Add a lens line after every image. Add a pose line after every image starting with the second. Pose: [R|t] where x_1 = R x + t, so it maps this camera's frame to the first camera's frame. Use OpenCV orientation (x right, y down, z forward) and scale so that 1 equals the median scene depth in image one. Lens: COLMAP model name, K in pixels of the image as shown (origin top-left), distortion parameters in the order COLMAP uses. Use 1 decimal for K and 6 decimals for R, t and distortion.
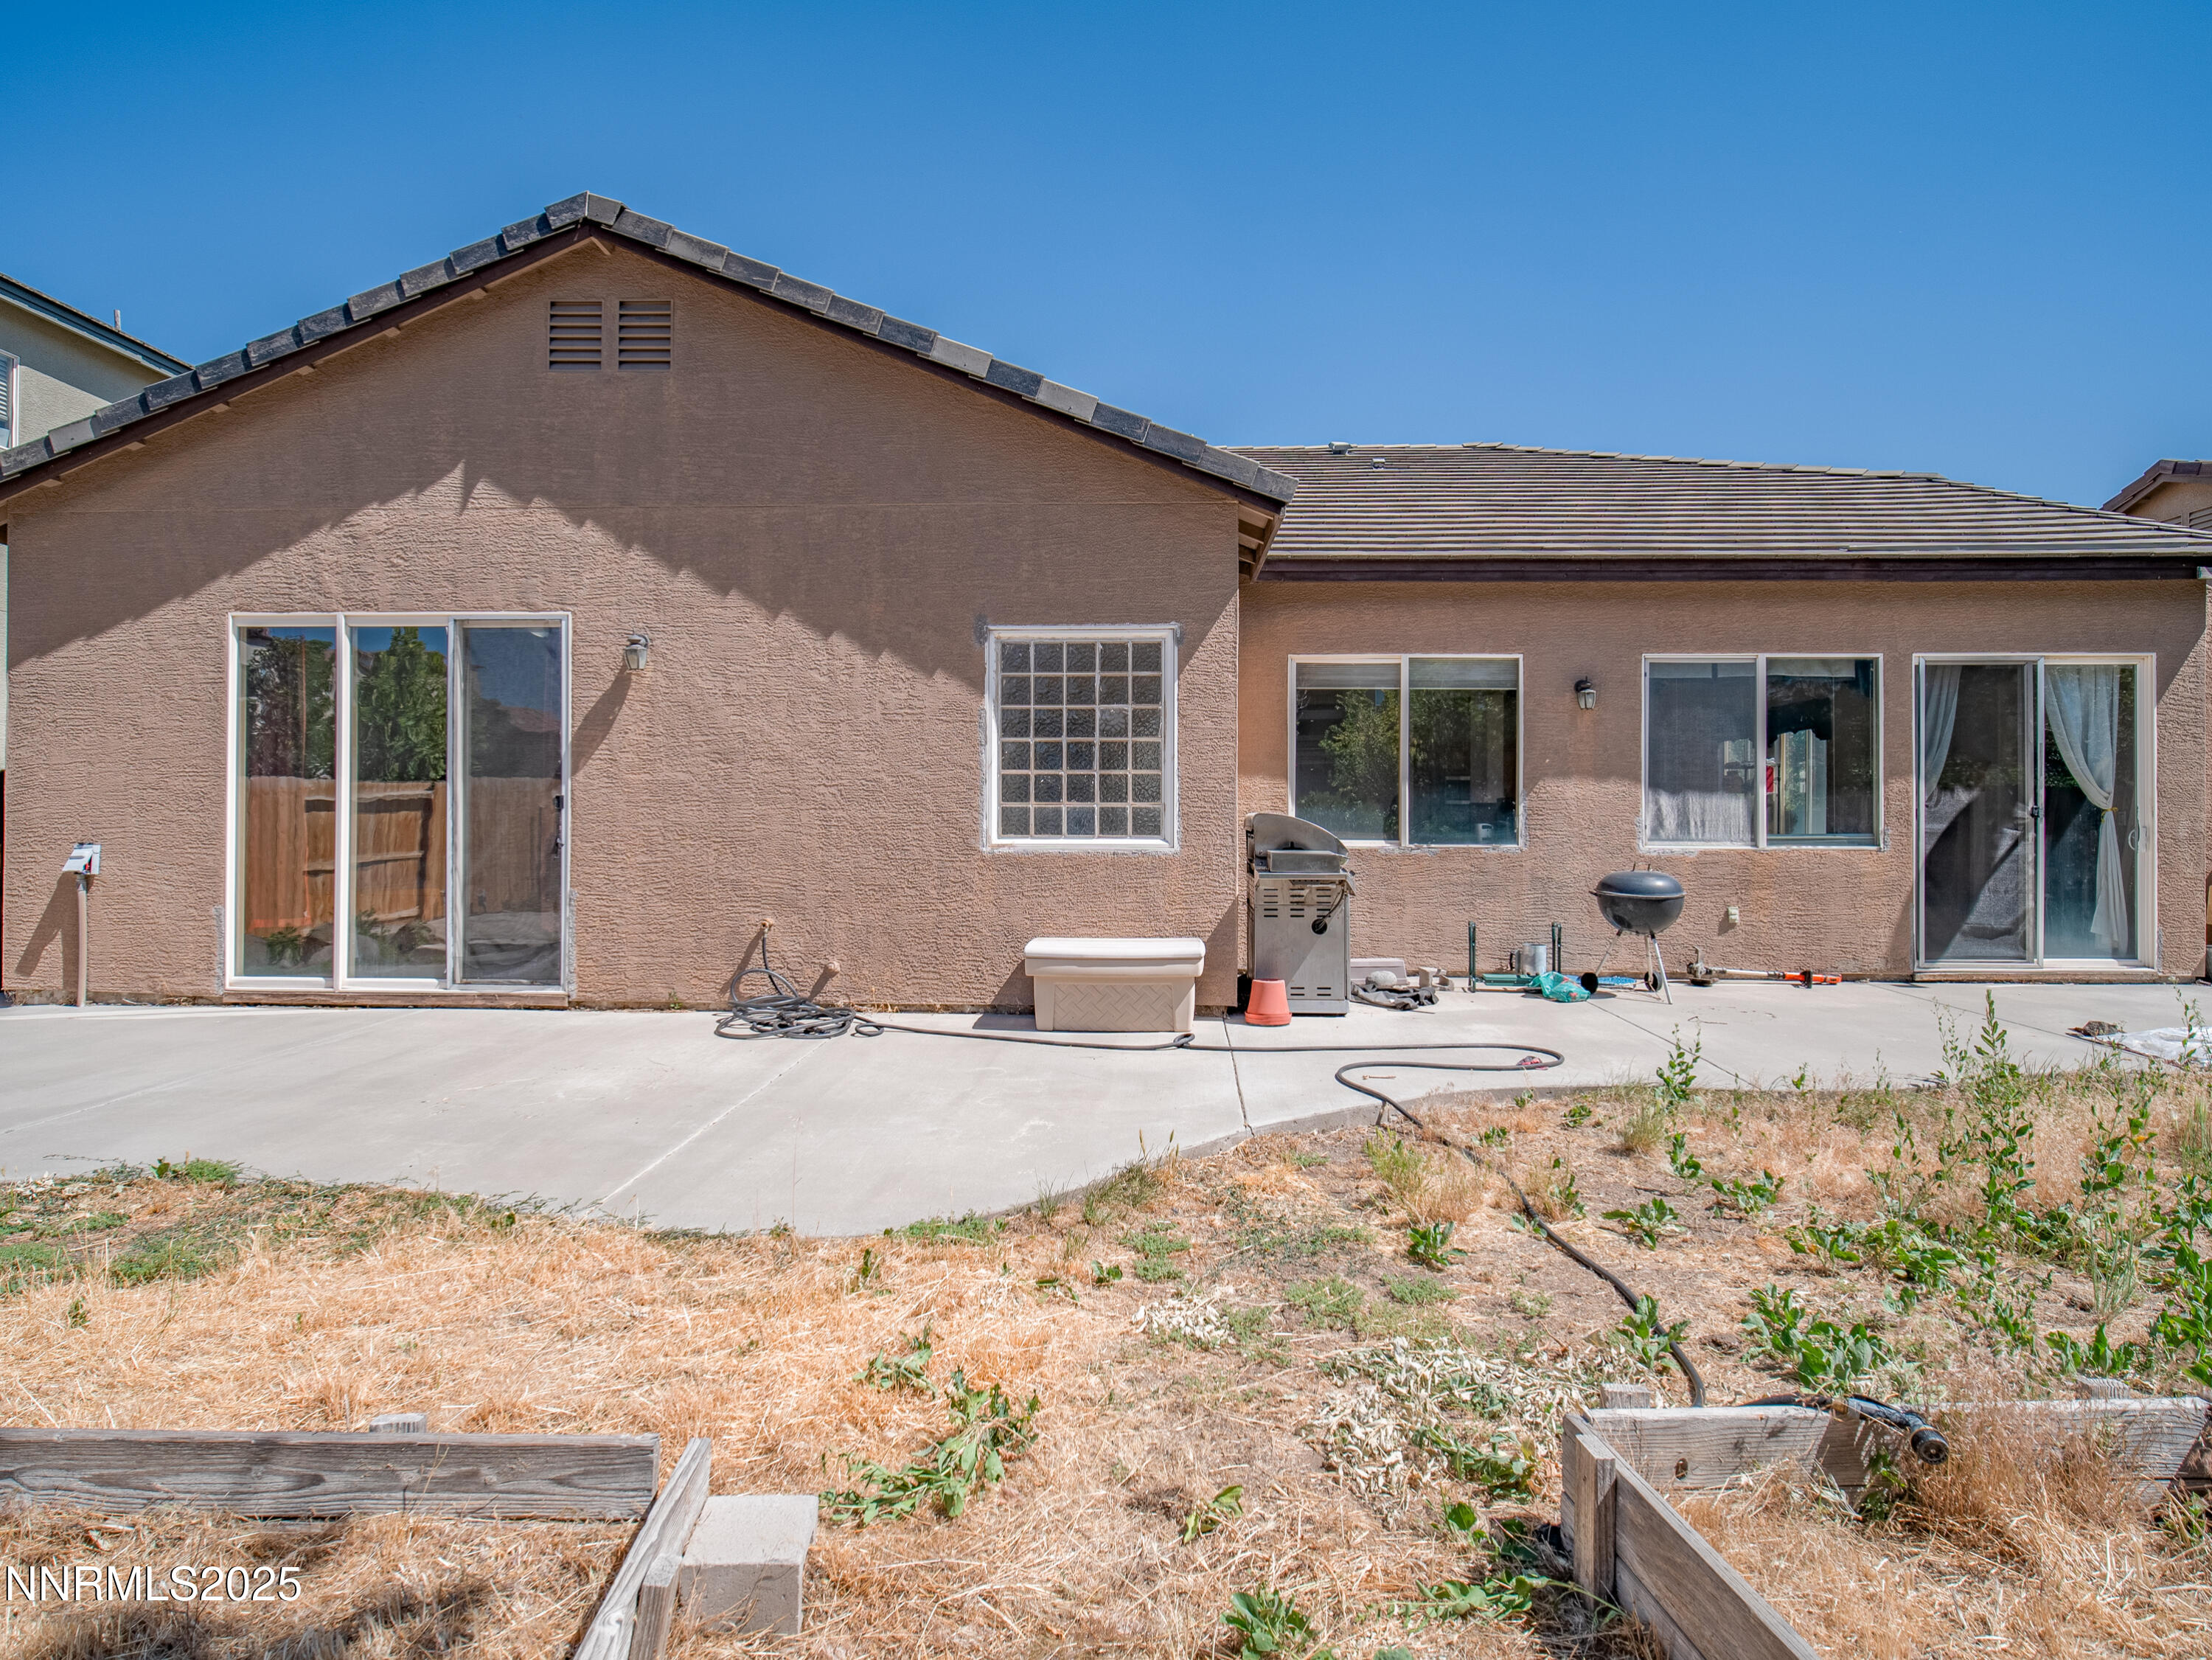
lens RADIAL K [[1217.2, 0, 1105.4], [0, 1217.2, 826.5], [0, 0, 1]] dist [-0.002653, -0.005149]
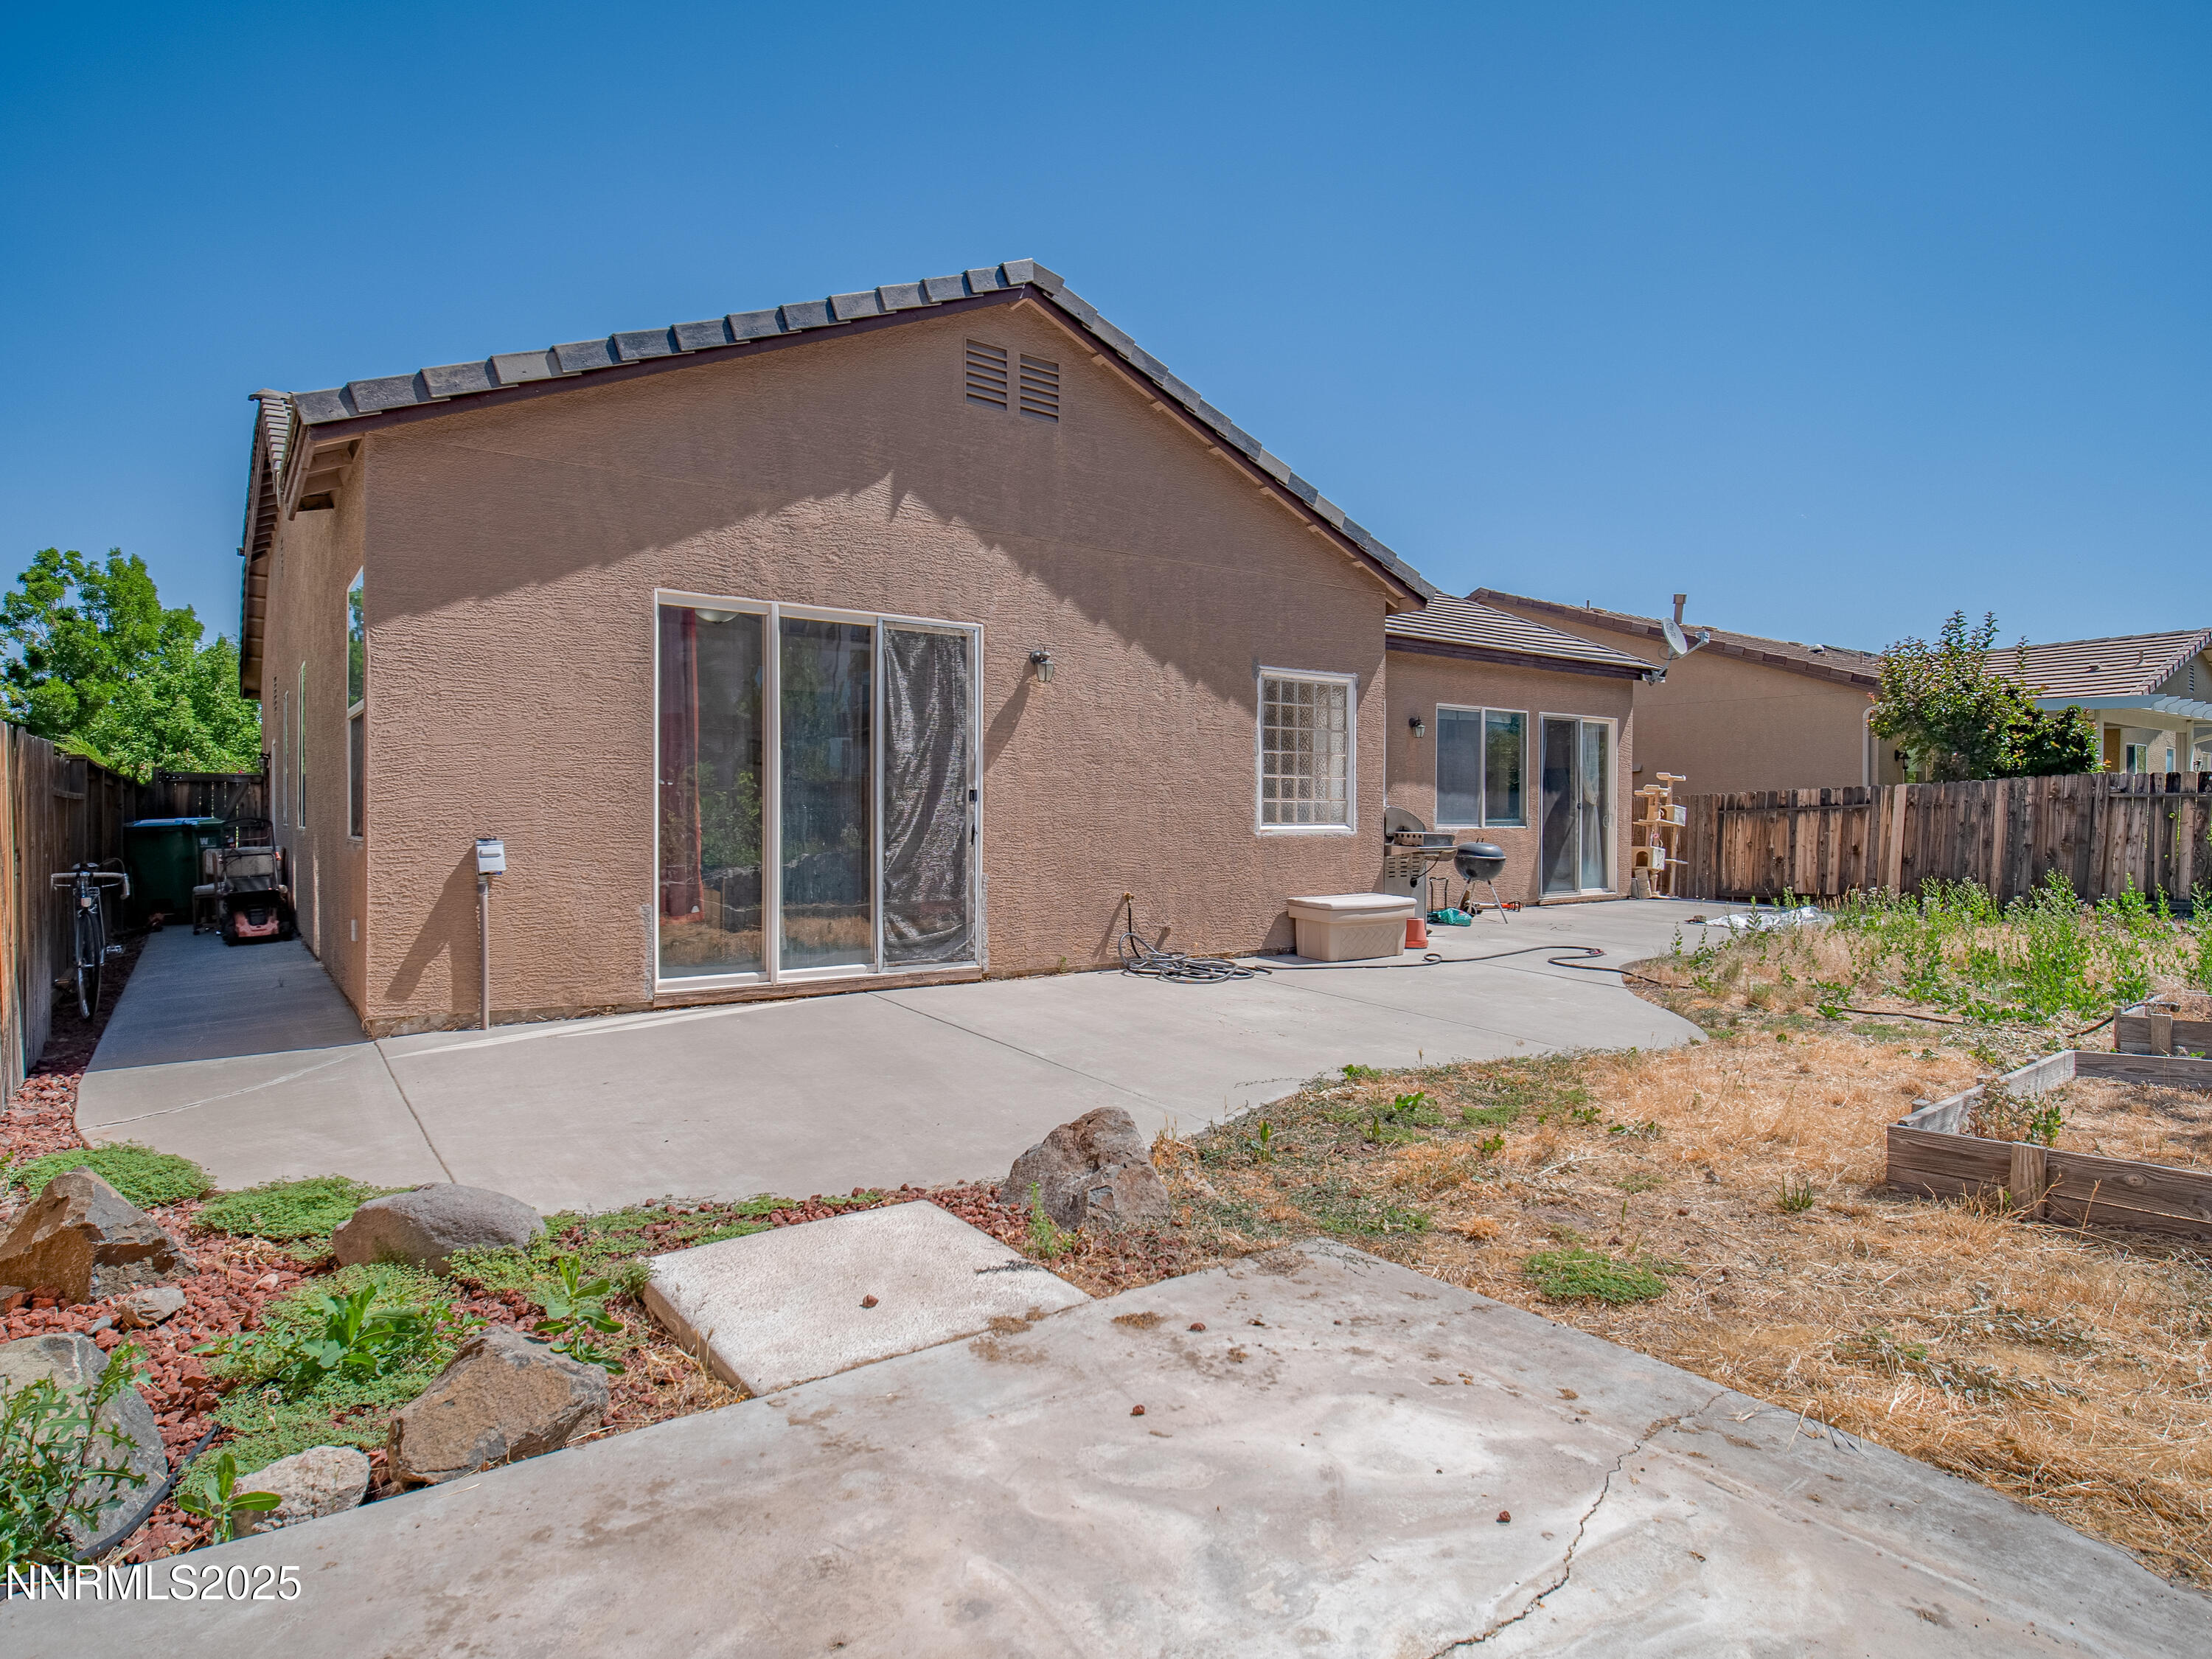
lens RADIAL K [[1217.1, 0, 1099.3], [0, 1217.1, 833.8], [0, 0, 1]] dist [-0.002653, -0.005149]
pose [[0.786255, -0.011682, 0.617792, -1.045143], [-0.000508, 0.999809, 0.019552, -0.006992], [-0.617902, -0.015687, 0.786098, 0.056445]]
